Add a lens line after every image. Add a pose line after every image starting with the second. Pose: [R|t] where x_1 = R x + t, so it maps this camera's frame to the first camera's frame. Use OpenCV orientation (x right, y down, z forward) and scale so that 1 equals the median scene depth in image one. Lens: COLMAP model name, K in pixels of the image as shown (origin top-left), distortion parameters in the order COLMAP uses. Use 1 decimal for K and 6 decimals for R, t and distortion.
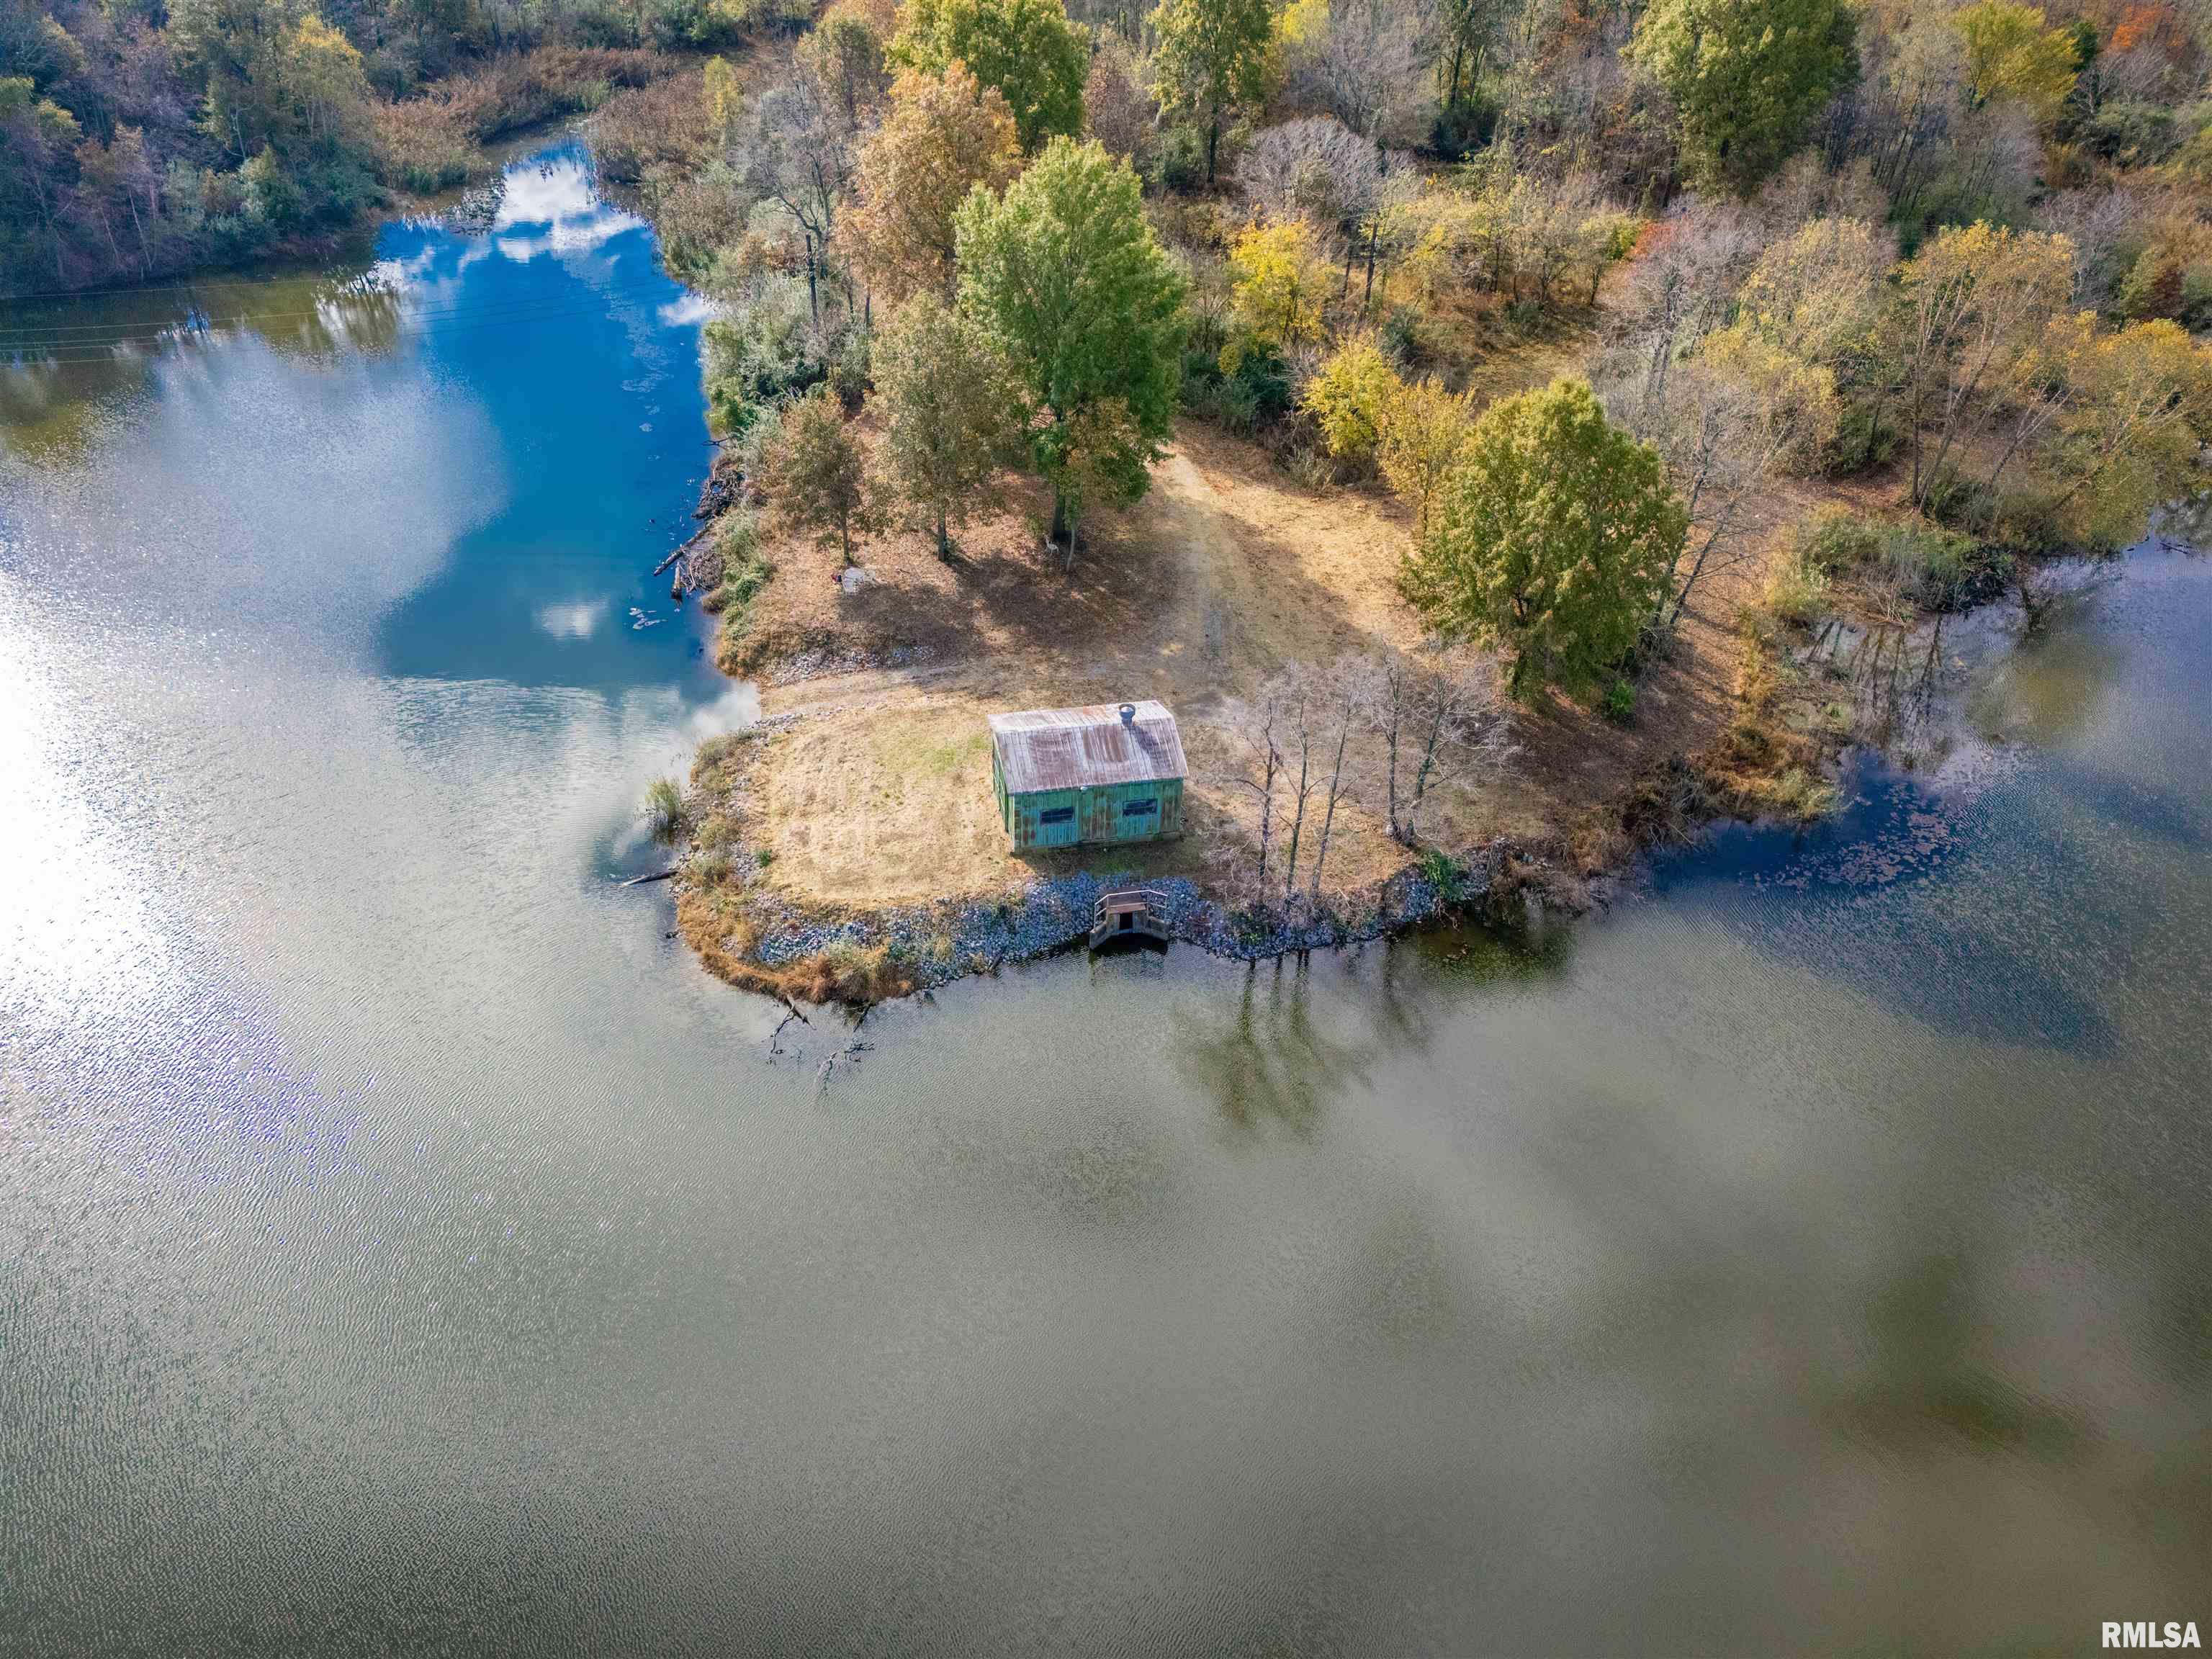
lens RADIAL K [[1590.3, 0, 1106.0], [0, 1590.3, 829.5], [0, 0, 1]] dist [0.068125, -0.049585]
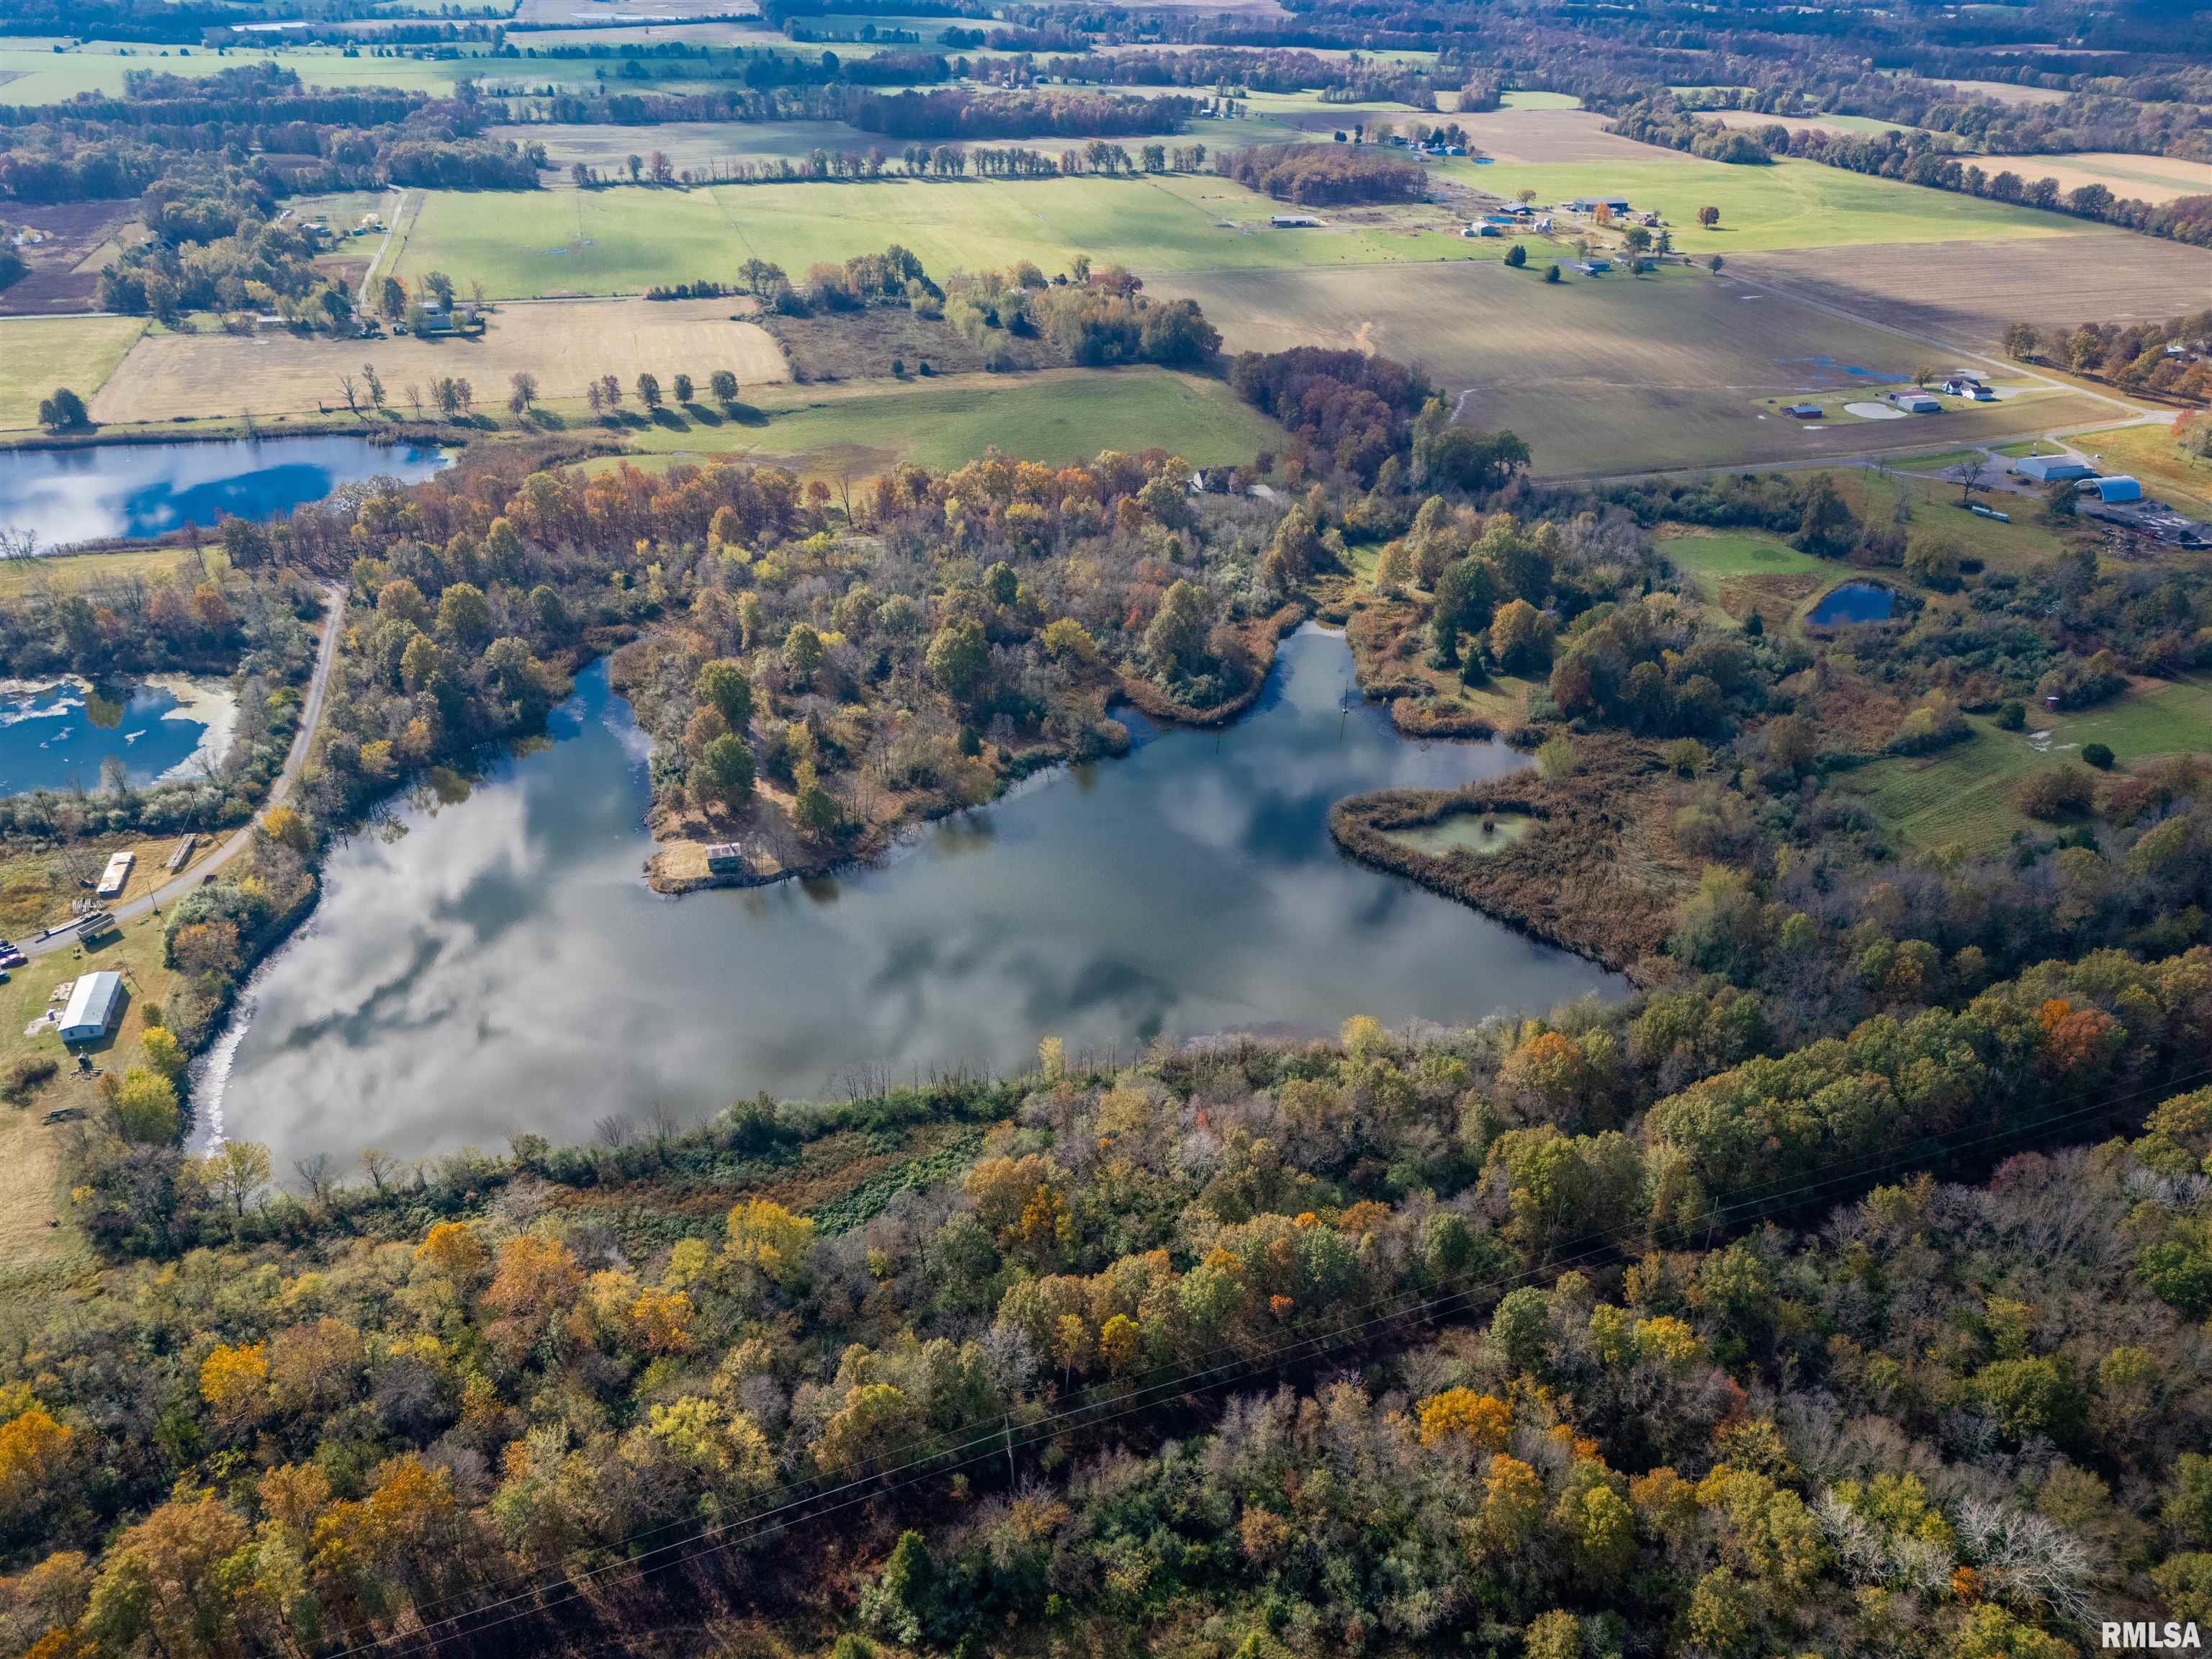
lens RADIAL K [[1590.3, 0, 1106.0], [0, 1590.3, 829.5], [0, 0, 1]] dist [0.068125, -0.049585]
pose [[0.998284, -0.032358, 0.048807, 1.043706], [0.037845, 0.992522, -0.116054, 0.566121], [-0.044687, 0.117702, 0.992043, -4.553604]]
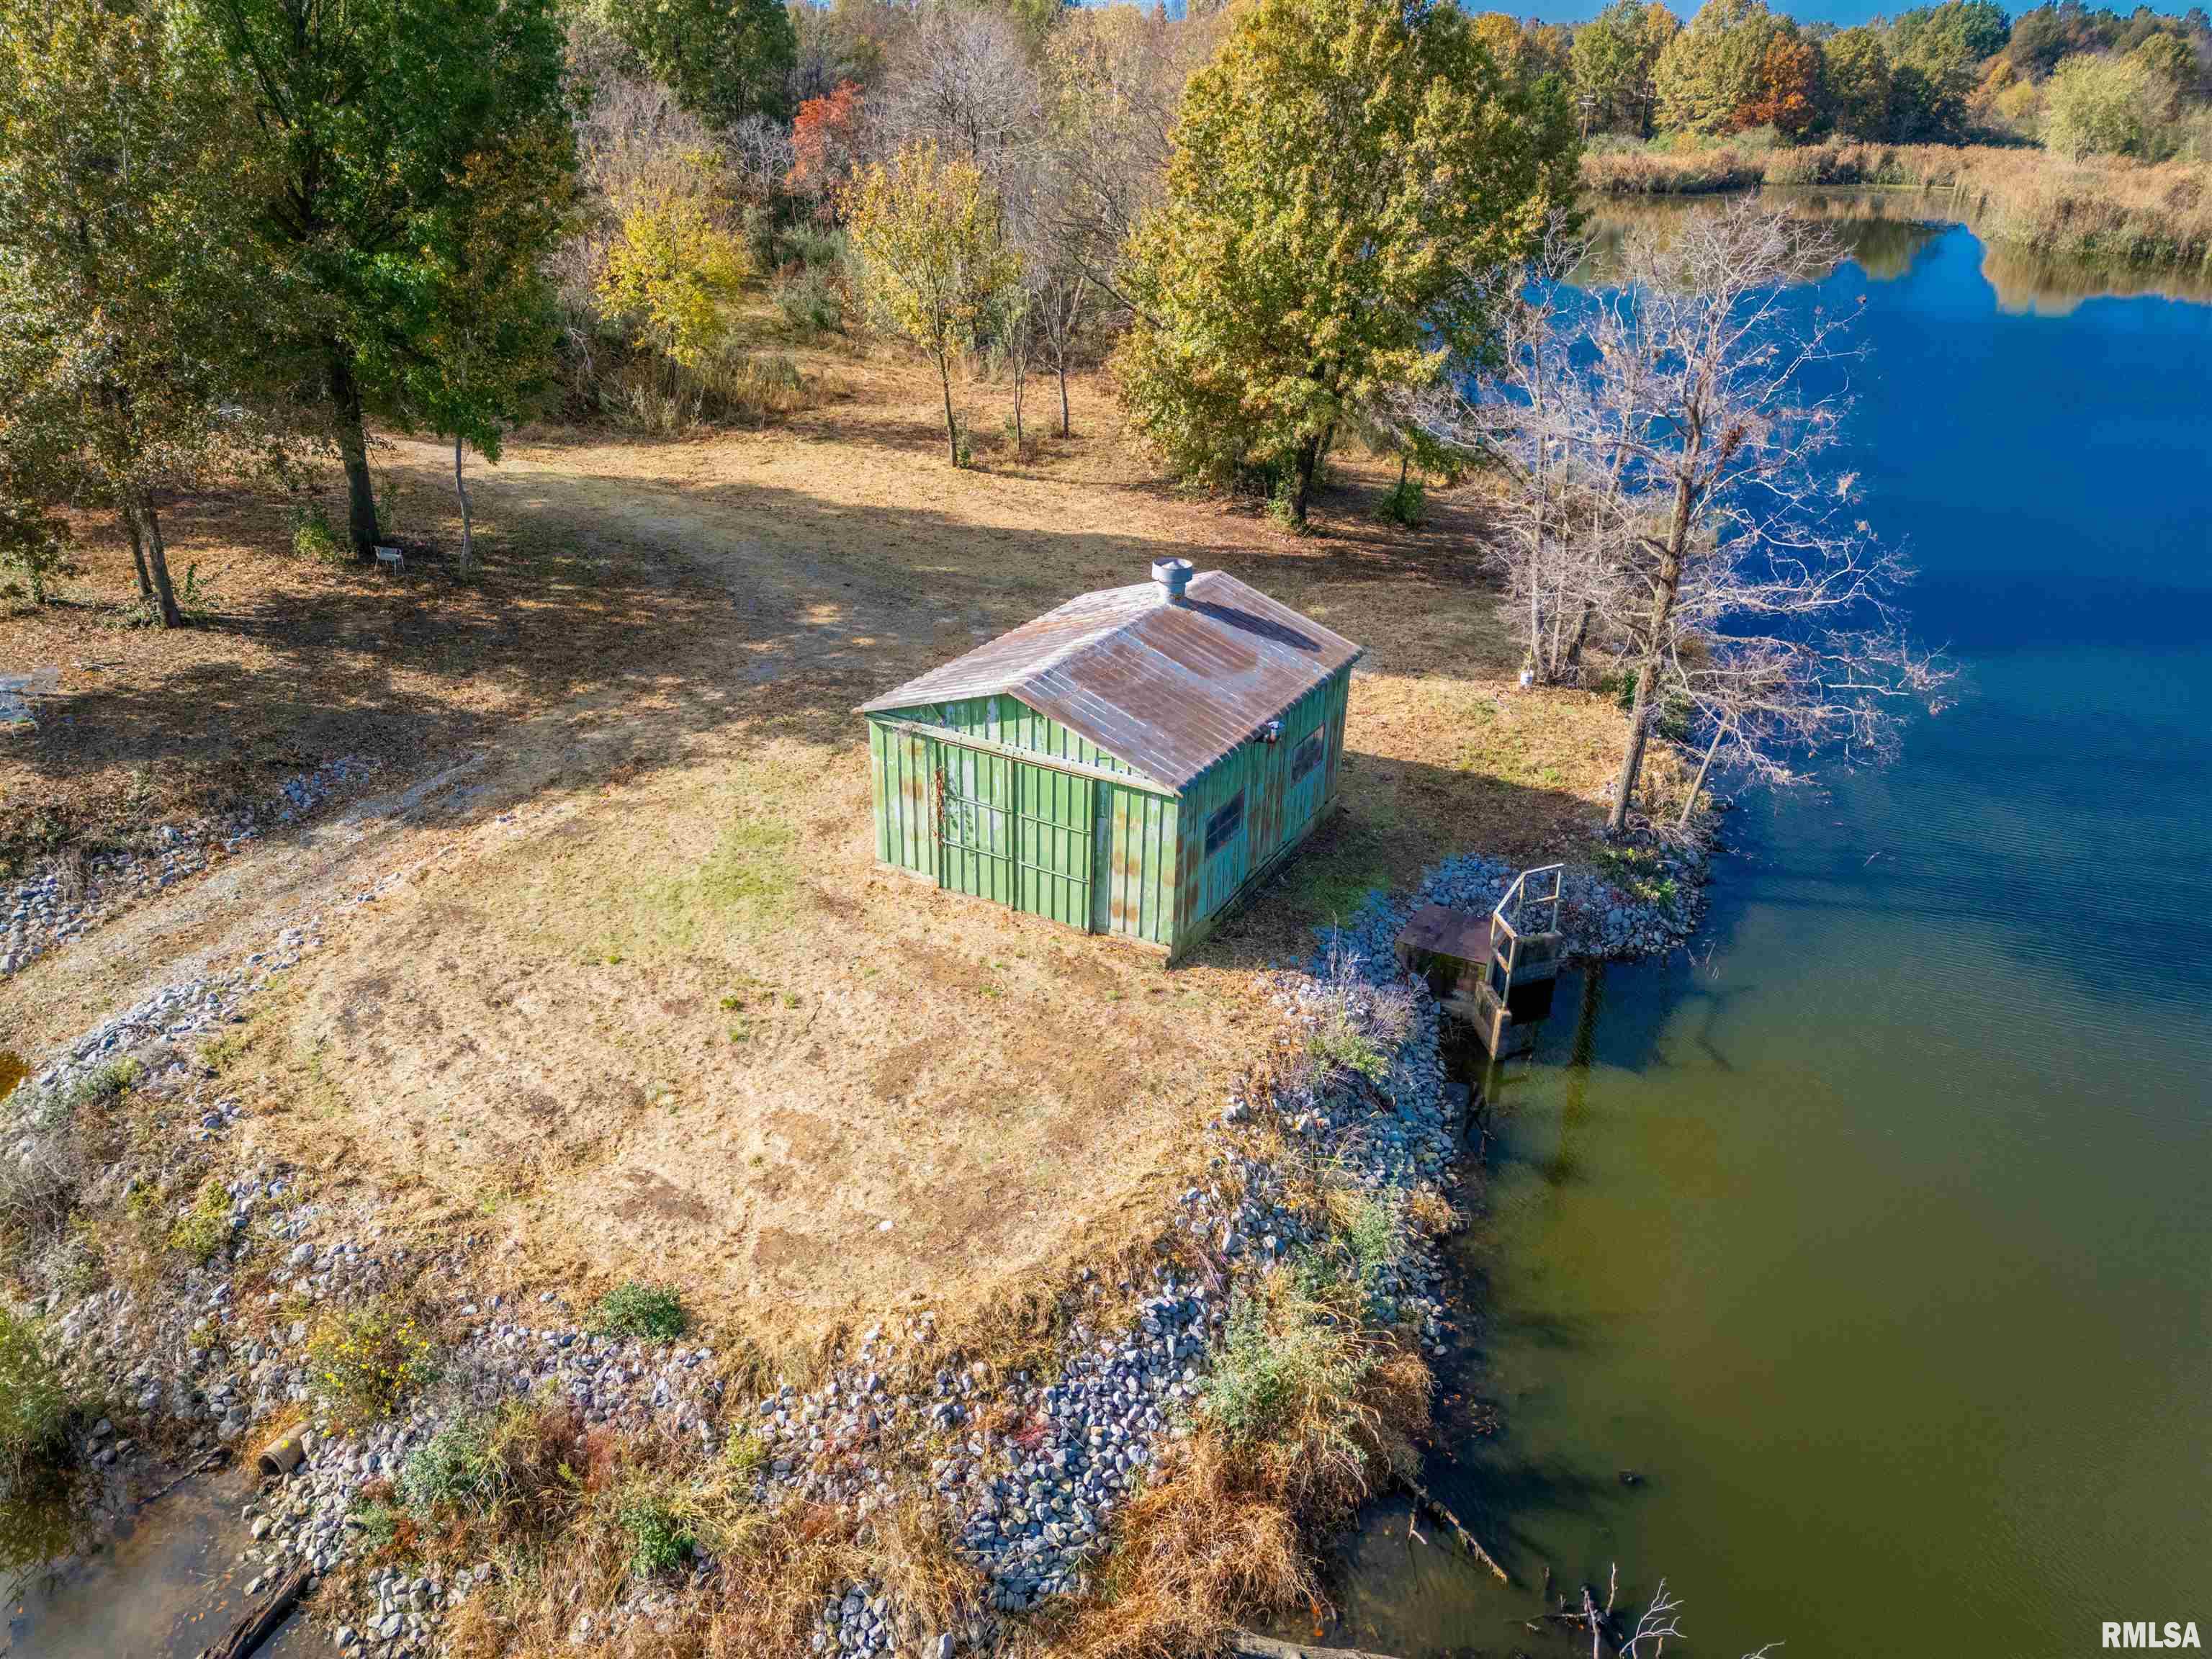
lens RADIAL K [[1618.3, 0, 1106.0], [0, 1618.3, 829.5], [0, 0, 1]] dist [0.064648, -0.115817]
pose [[0.657116, -0.334170, 0.675669, -0.320128], [0.440731, 0.897510, 0.015258, -0.026476], [-0.611518, 0.287762, 0.737047, 0.709290]]
